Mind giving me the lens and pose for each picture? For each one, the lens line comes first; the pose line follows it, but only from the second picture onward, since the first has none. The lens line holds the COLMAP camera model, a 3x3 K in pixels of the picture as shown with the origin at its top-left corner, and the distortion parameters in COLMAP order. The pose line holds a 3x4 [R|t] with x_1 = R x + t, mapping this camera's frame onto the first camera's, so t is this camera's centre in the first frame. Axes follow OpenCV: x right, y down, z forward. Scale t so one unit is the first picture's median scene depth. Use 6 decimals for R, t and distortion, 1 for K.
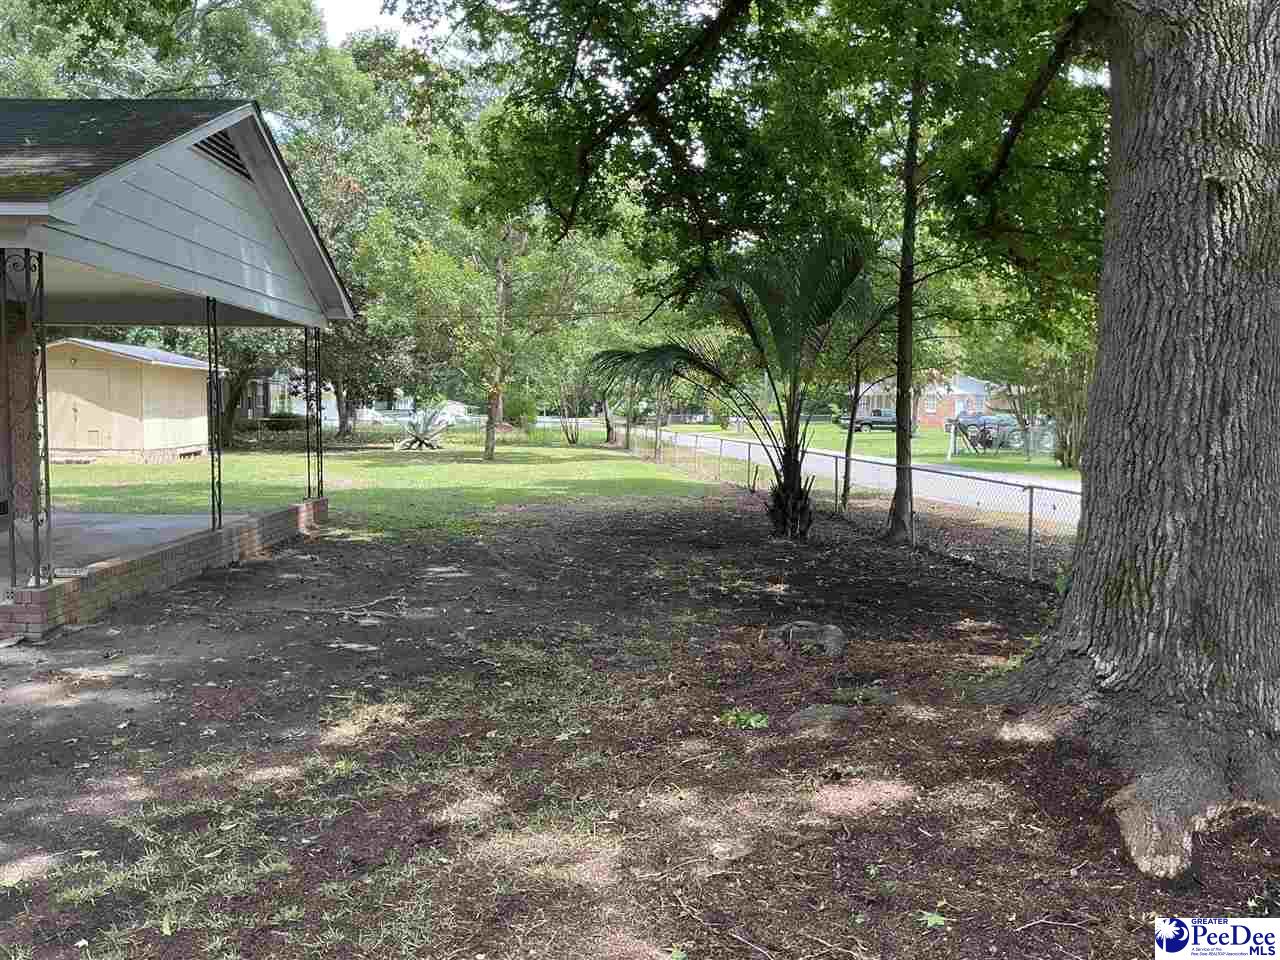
lens RADIAL K [[1075.8, 0, 640.0], [0, 1075.8, 480.0], [0, 0, 1]] dist [0.156193, -0.310774]
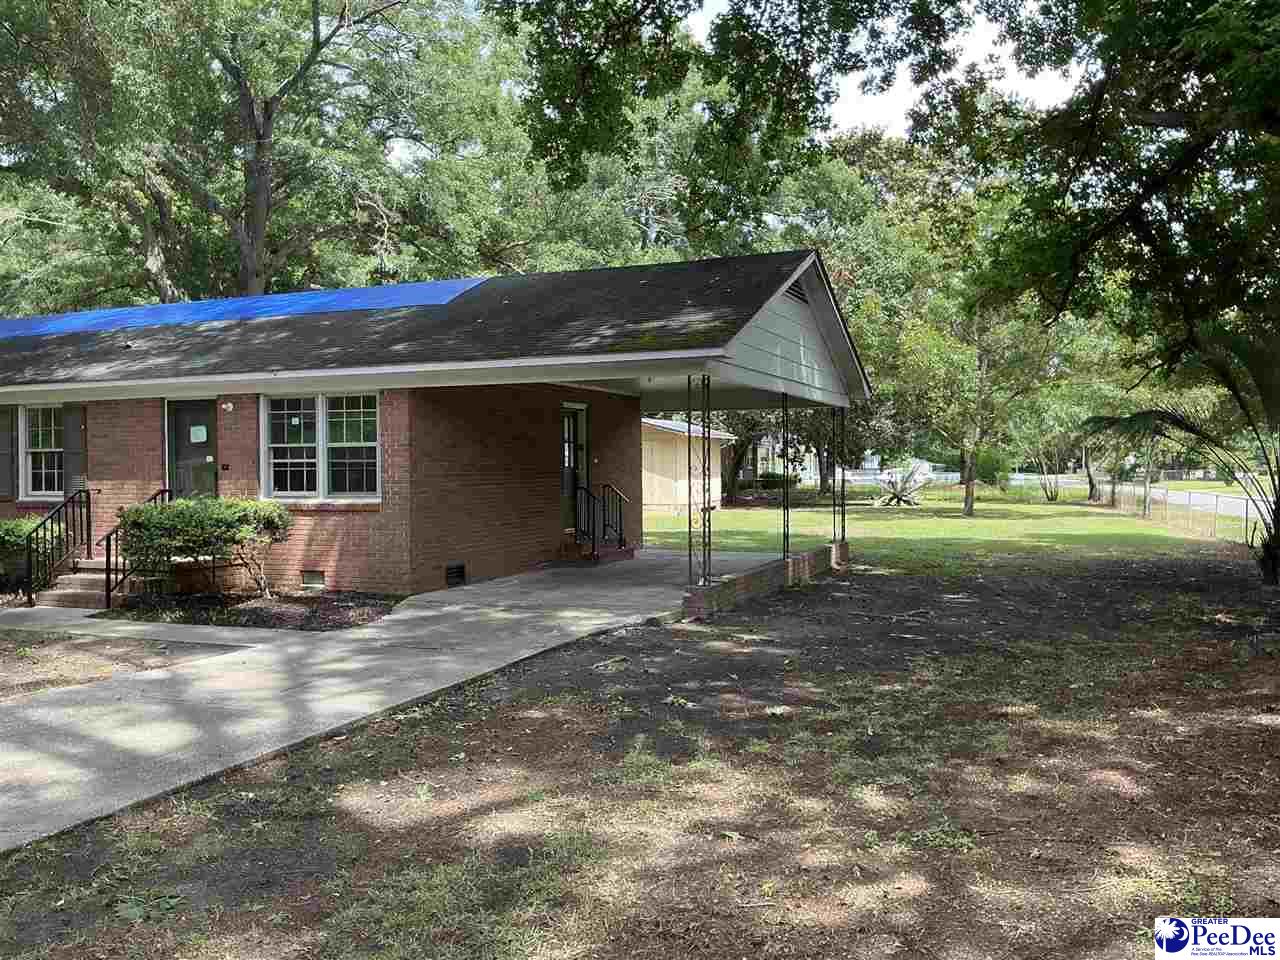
lens RADIAL K [[1075.8, 0, 640.0], [0, 1075.8, 480.0], [0, 0, 1]] dist [0.156193, -0.310774]
pose [[0.913949, -0.005968, -0.405785, -0.000374], [-0.015904, 0.998597, -0.050507, 0.005799], [0.405517, 0.052614, 0.912572, -0.108943]]
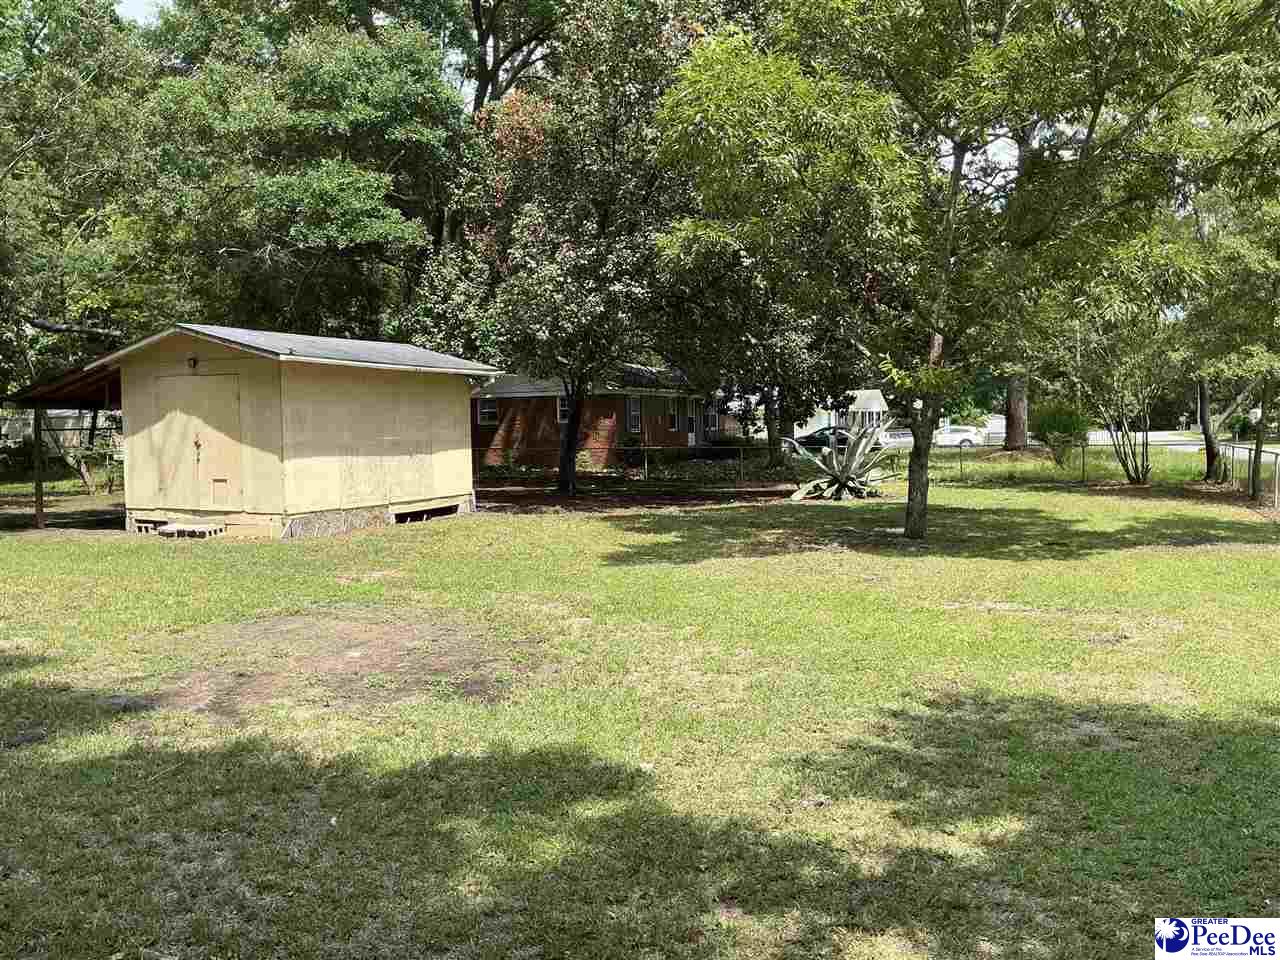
lens RADIAL K [[1075.8, 0, 640.0], [0, 1075.8, 480.0], [0, 0, 1]] dist [0.156193, -0.310774]
pose [[0.876268, 0.001556, -0.481822, -0.021676], [-0.009984, 0.999839, -0.014930, -0.035159], [0.481721, 0.017893, 0.876142, 0.547999]]
